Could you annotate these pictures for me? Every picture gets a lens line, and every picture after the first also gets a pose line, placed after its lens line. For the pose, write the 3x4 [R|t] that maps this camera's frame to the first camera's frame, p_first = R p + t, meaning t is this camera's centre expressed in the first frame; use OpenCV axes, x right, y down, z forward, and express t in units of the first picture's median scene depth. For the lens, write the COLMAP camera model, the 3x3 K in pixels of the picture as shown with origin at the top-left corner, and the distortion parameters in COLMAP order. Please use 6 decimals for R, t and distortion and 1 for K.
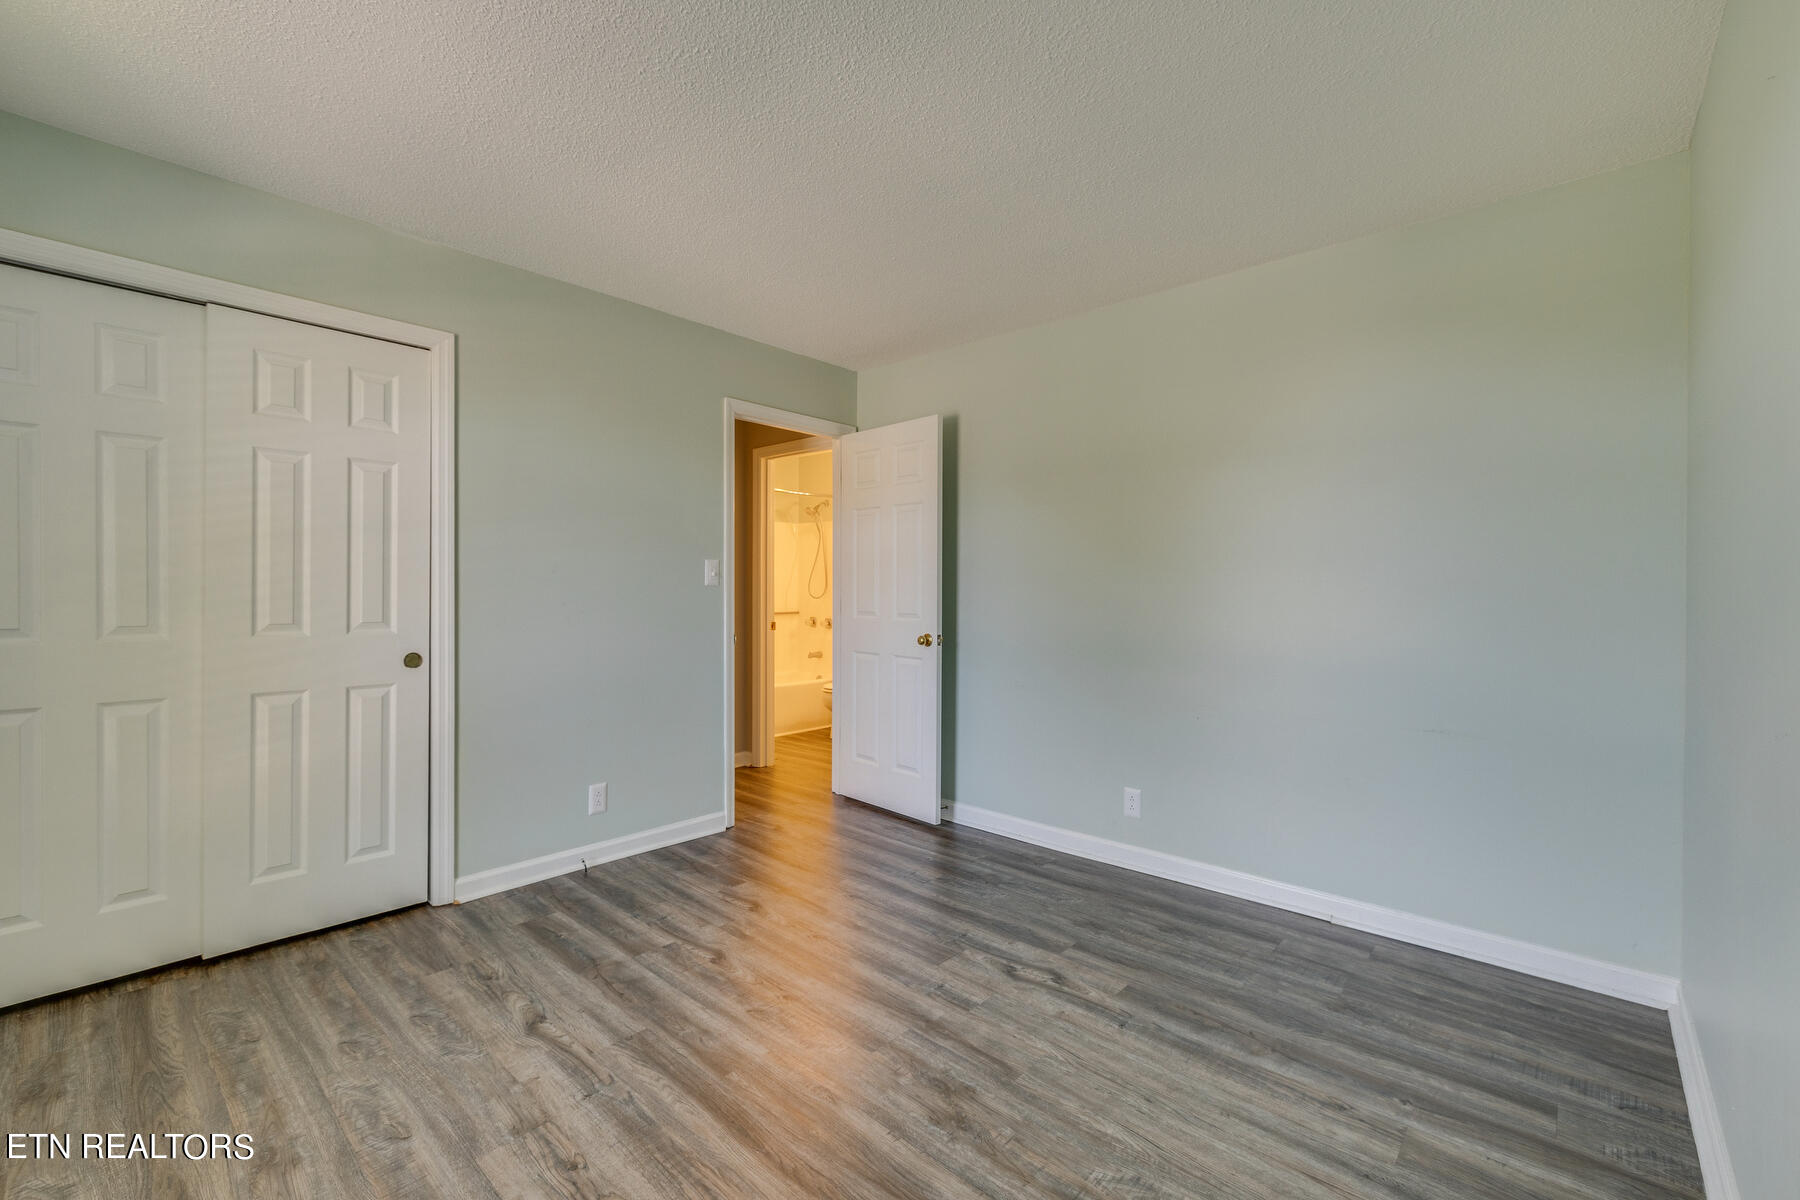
lens RADIAL K [[754.6, 0, 896.7], [0, 754.6, 592.7], [0, 0, 1]] dist [-0.001423, 0.000011]
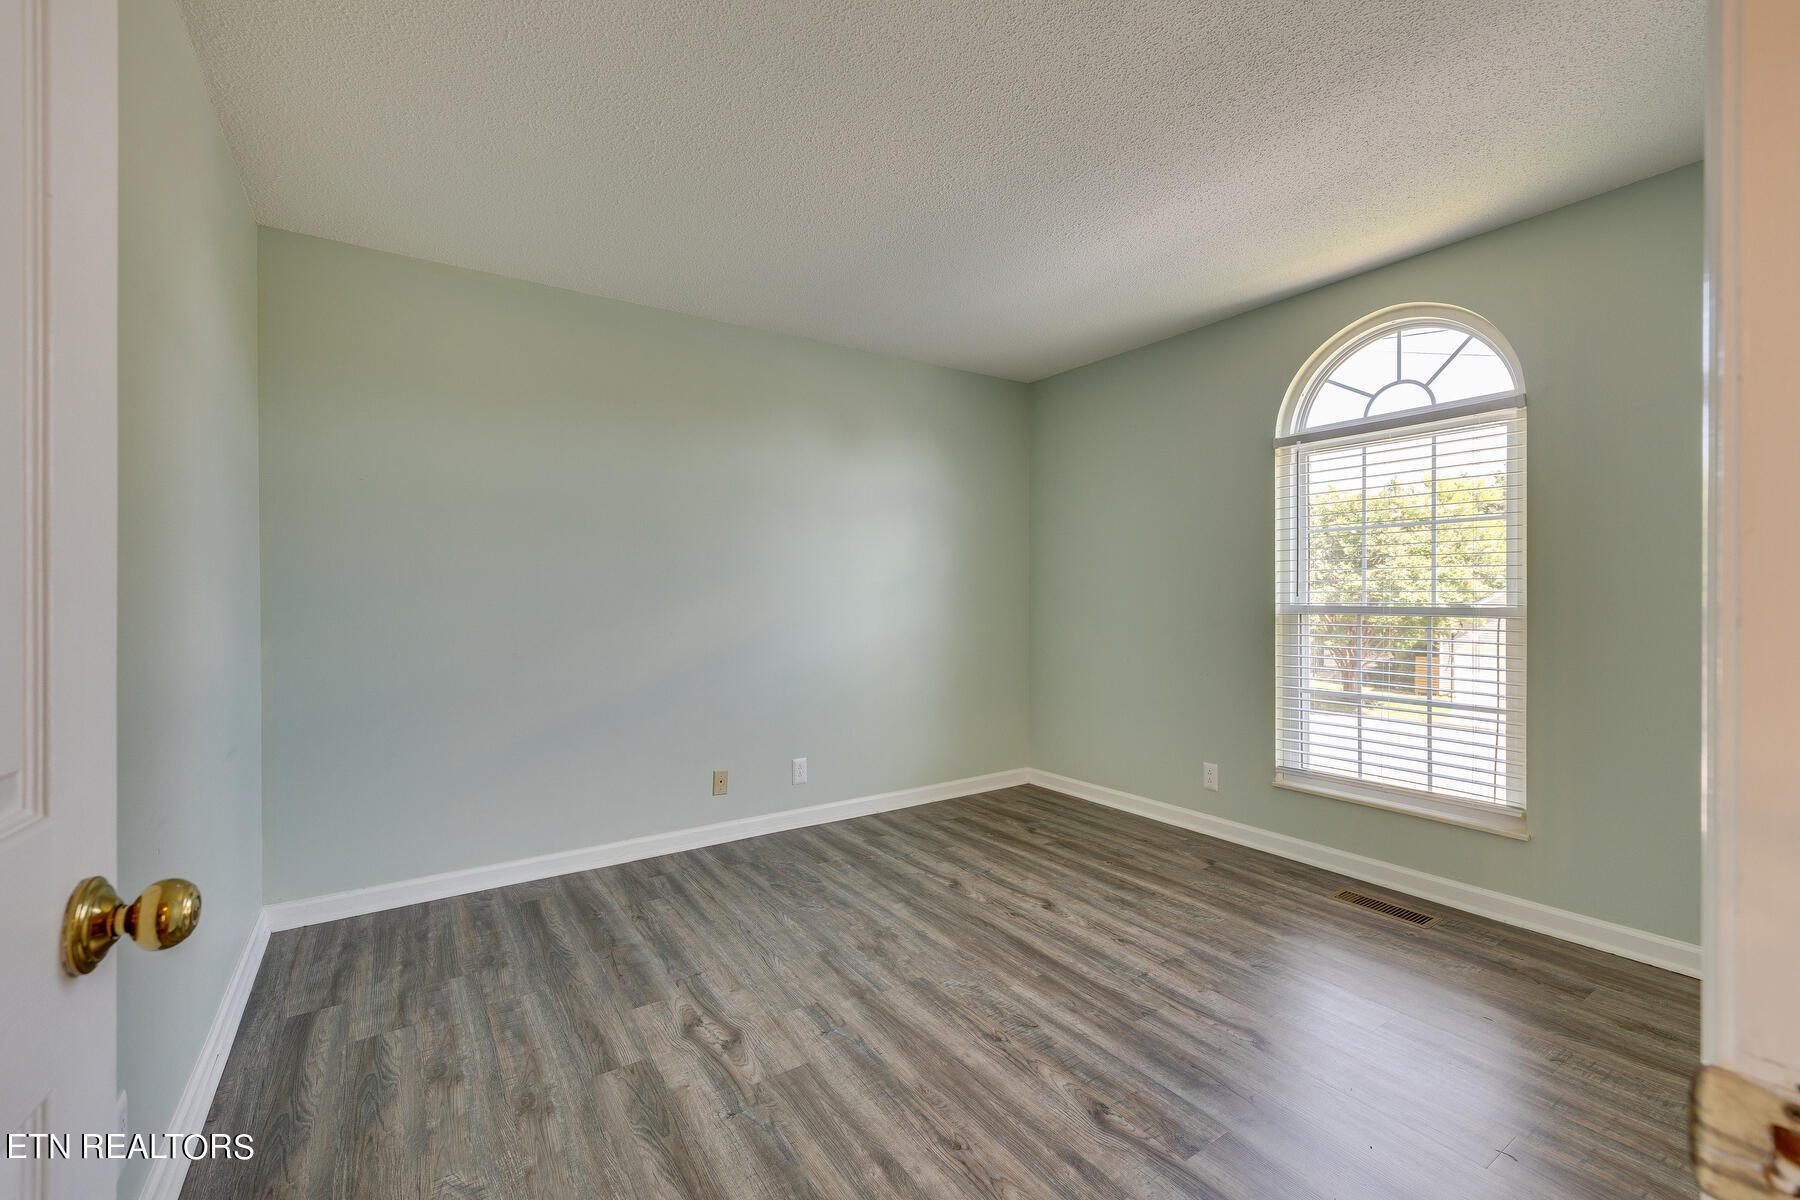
lens RADIAL K [[754.6, 0, 901.7], [0, 754.6, 594.1], [0, 0, 1]] dist [-0.001423, 0.000011]
pose [[-0.972279, -0.002728, 0.233807, -0.257107], [-0.000893, 0.999968, 0.007953, -0.002428], [-0.233821, 0.007524, -0.972251, 2.002252]]
